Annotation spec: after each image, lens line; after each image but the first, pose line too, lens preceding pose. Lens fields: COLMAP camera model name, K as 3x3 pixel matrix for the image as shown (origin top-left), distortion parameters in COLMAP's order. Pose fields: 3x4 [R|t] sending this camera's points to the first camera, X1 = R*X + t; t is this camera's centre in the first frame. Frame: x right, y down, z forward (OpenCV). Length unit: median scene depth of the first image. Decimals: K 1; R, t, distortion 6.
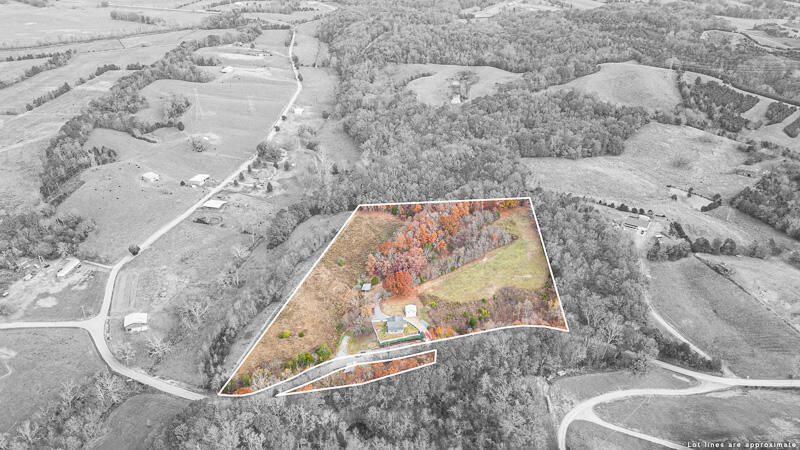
lens RADIAL K [[587.6, 0, 412.9], [0, 587.6, 225.0], [0, 0, 1]] dist [0.000881, 0.000131]
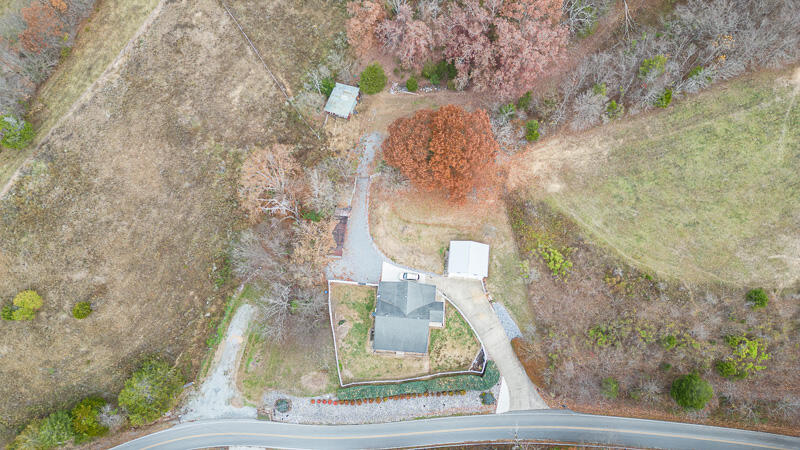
lens RADIAL K [[566.7, 0, 397.8], [0, 566.7, 291.4], [0, 0, 1]] dist [0.045125, -0.053231]
pose [[0.983167, 0.174696, -0.053521, -0.019389], [-0.090769, 0.721225, 0.686728, -0.028707], [0.158569, -0.670310, 0.724941, 0.771160]]
